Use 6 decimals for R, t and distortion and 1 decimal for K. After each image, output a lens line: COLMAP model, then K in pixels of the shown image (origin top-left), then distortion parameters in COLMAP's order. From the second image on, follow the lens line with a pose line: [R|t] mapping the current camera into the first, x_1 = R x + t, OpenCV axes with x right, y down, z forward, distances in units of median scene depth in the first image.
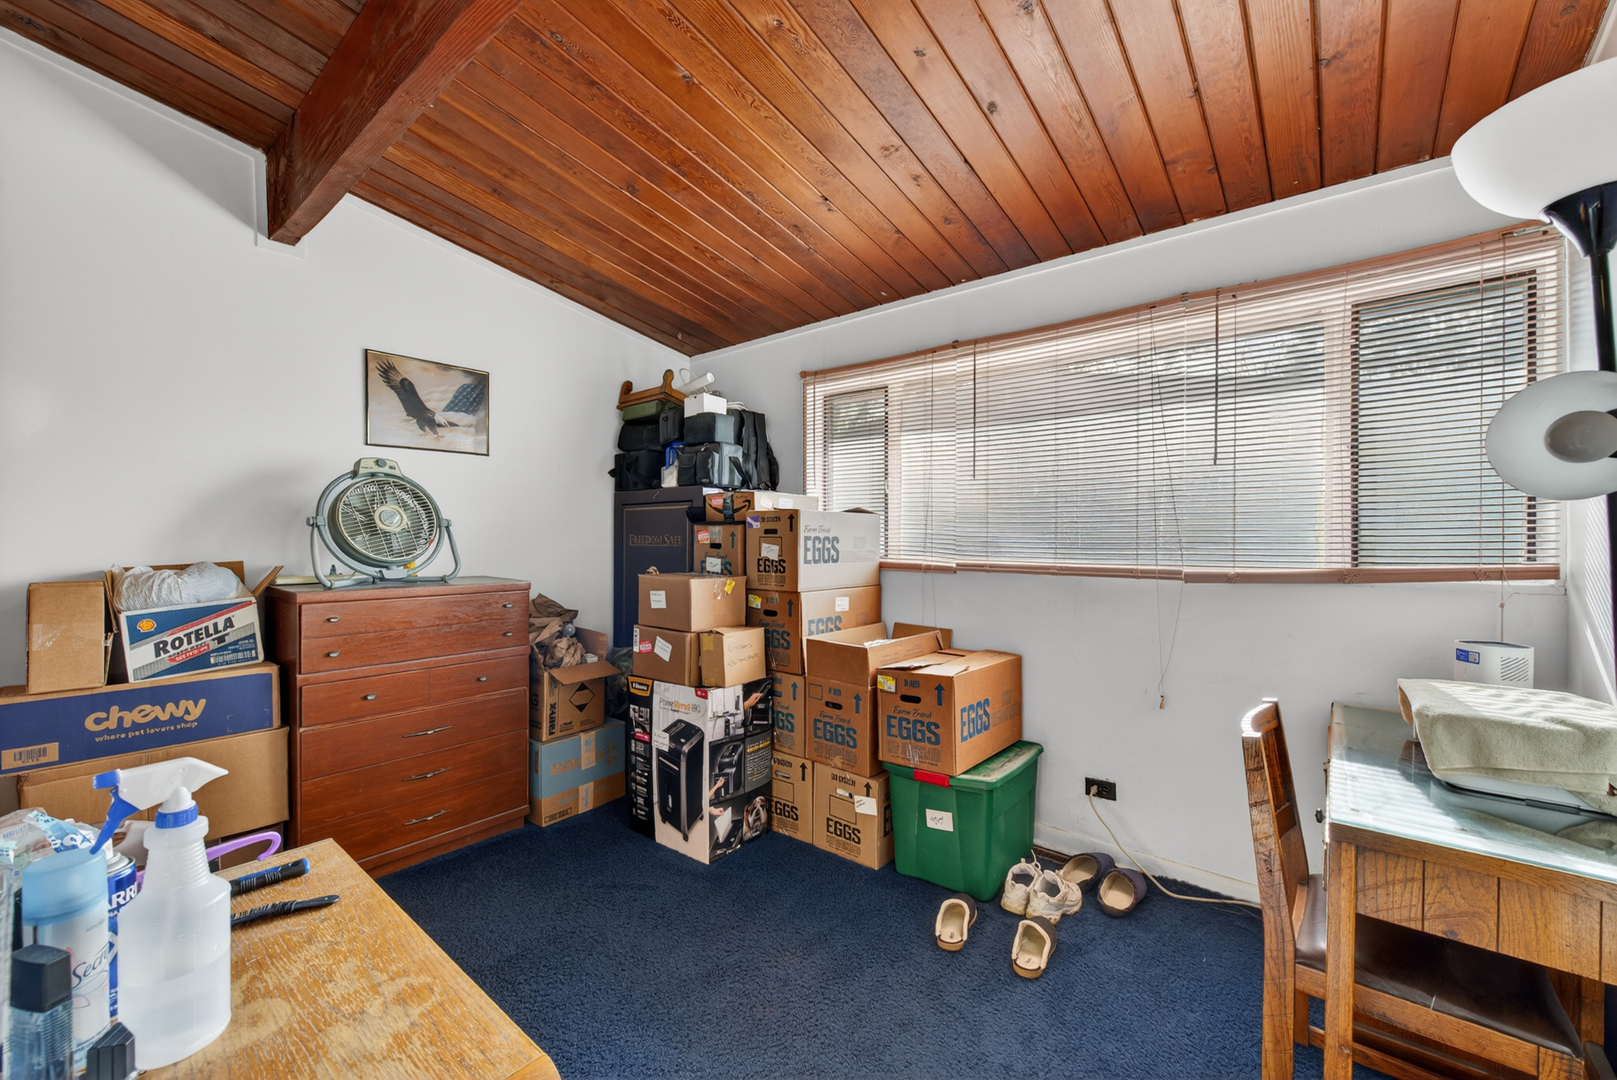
lens RADIAL K [[645.1, 0, 804.2], [0, 645.1, 536.7], [0, 0, 1]] dist [0.000687, -0.000025]
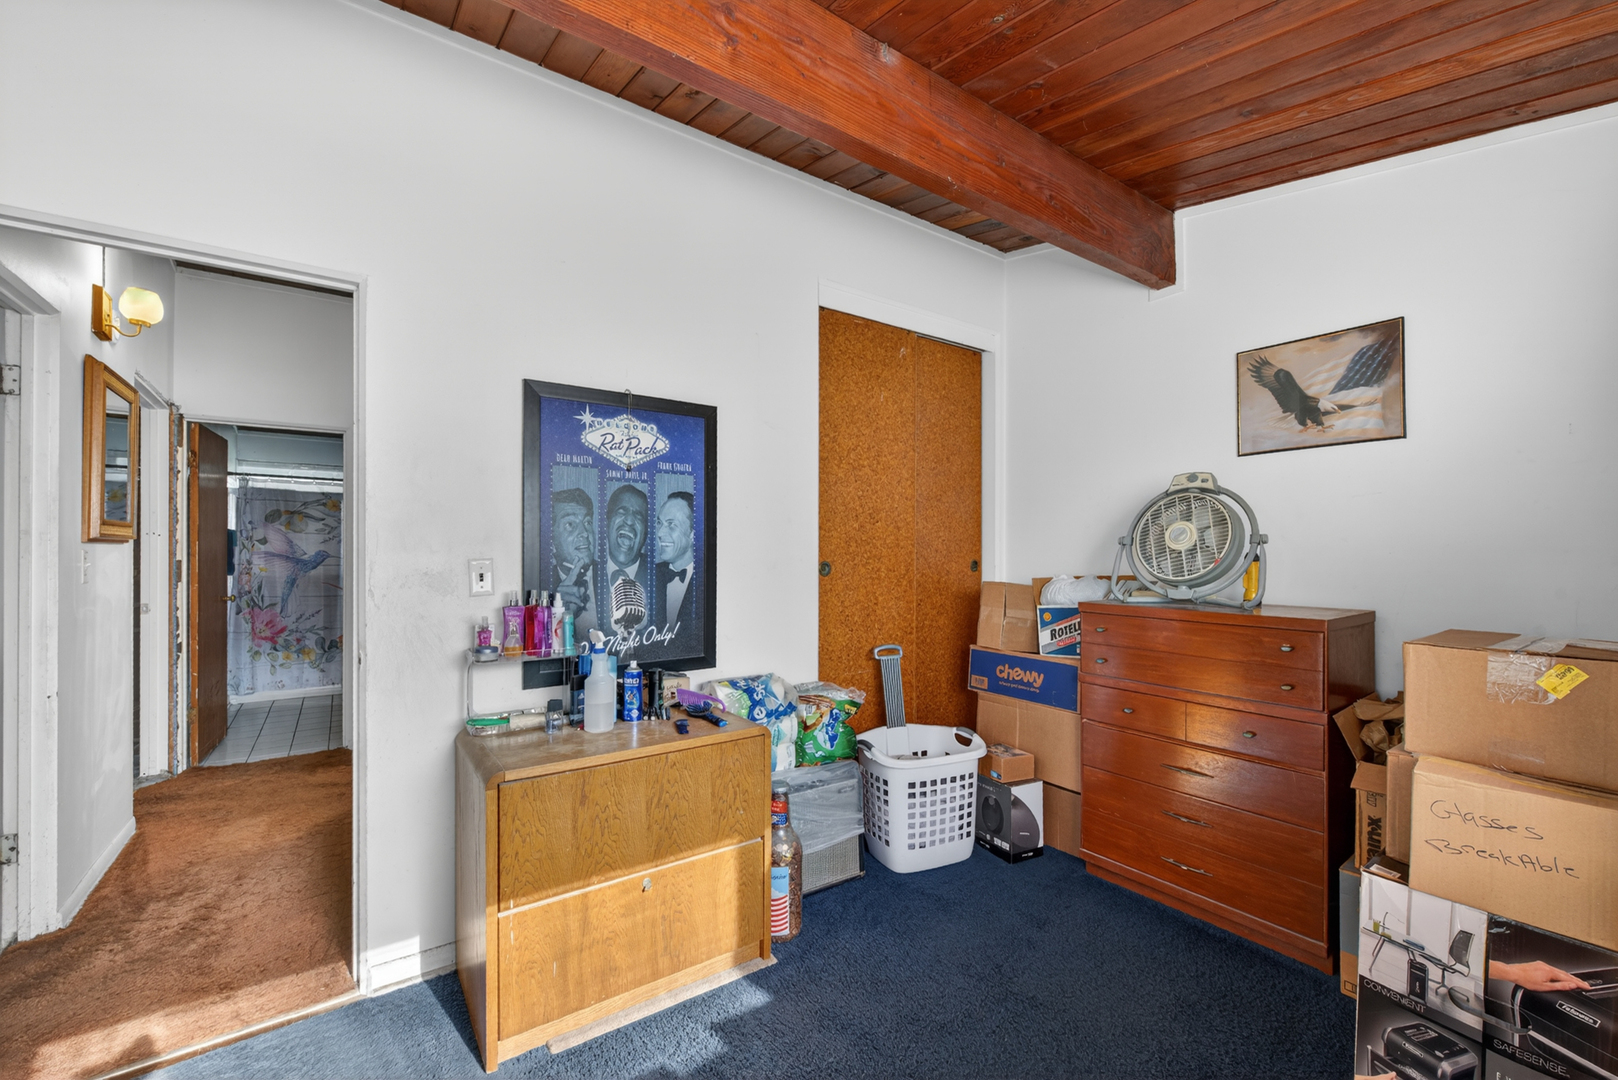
lens RADIAL K [[665.2, 0, 807.0], [0, 665.2, 548.3], [0, 0, 1]] dist [0.000614, 0.000103]
pose [[-0.257002, -0.008513, -0.966373, 0.424821], [-0.003561, 0.999963, -0.007861, -0.000199], [0.966404, 0.001421, -0.257023, 0.679488]]
